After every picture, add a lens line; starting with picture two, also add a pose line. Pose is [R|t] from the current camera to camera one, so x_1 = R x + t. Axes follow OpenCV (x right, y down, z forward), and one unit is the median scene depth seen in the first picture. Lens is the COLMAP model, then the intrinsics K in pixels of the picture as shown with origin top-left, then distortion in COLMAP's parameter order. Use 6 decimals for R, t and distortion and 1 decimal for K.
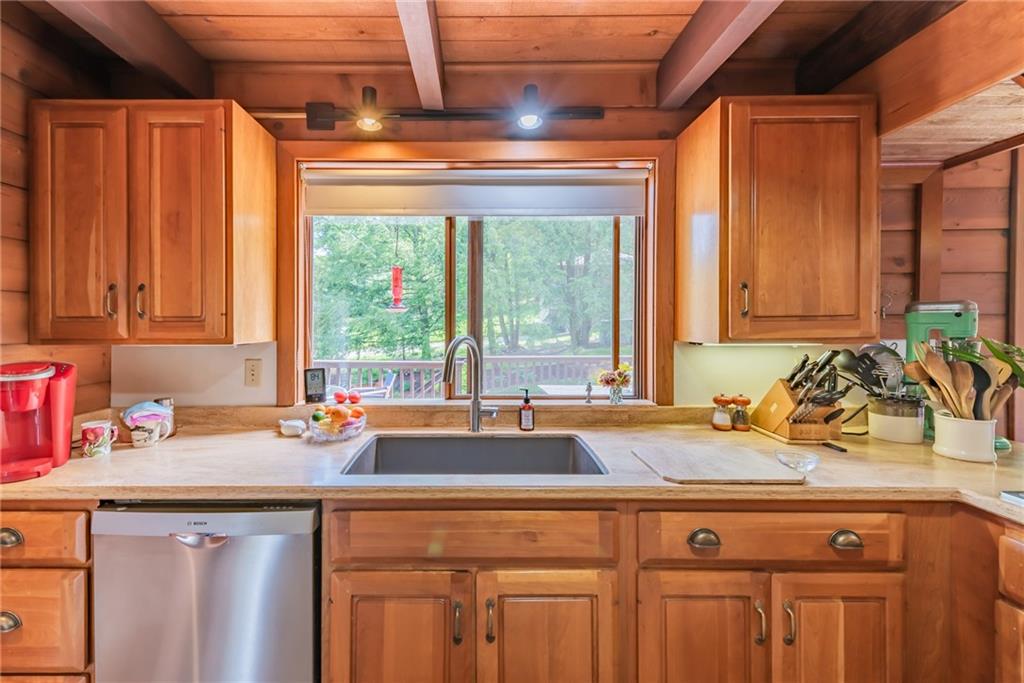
lens RADIAL K [[416.7, 0, 472.0], [0, 416.7, 328.3], [0, 0, 1]] dist [0.008453, -0.000002]
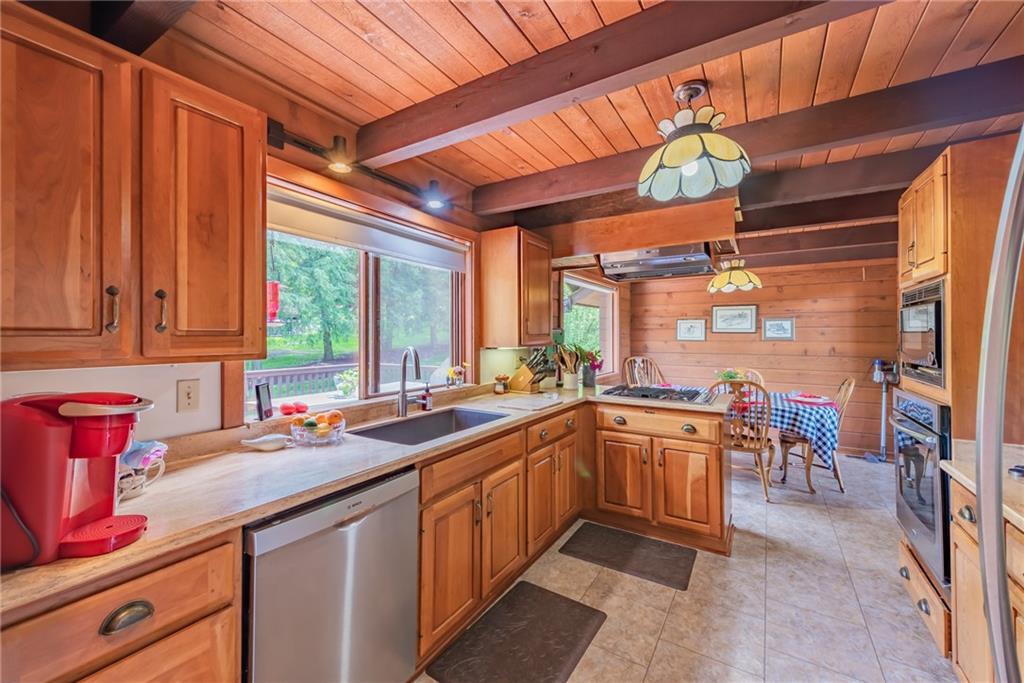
lens RADIAL K [[405.3, 0, 513.0], [0, 405.3, 334.9], [0, 0, 1]] dist [0.001475, 0.000067]
pose [[0.519053, 0.004783, 0.854729, -1.034595], [0.007644, 0.999918, -0.010238, -0.004476], [-0.854708, 0.011847, 0.518974, 0.002755]]
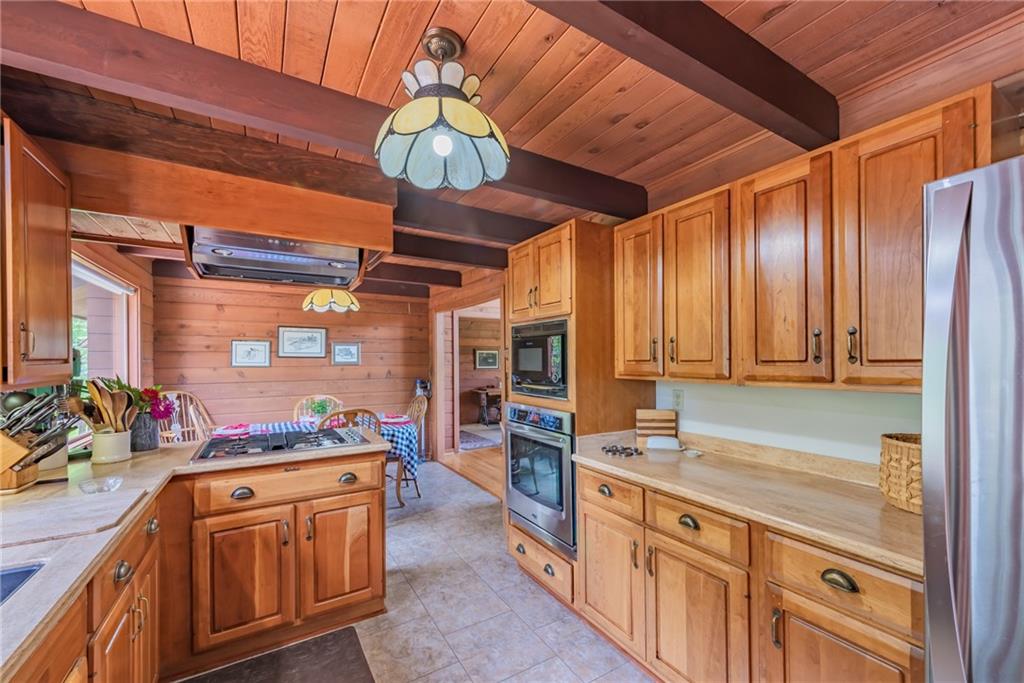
lens RADIAL K [[406.9, 0, 513.5], [0, 406.9, 358.5], [0, 0, 1]] dist [0.001448, -0.000017]
pose [[-0.532398, 0.006607, 0.846468, -0.626655], [0.014436, 0.999895, 0.001275, -0.015134], [-0.846371, 0.012899, -0.532438, 0.520599]]
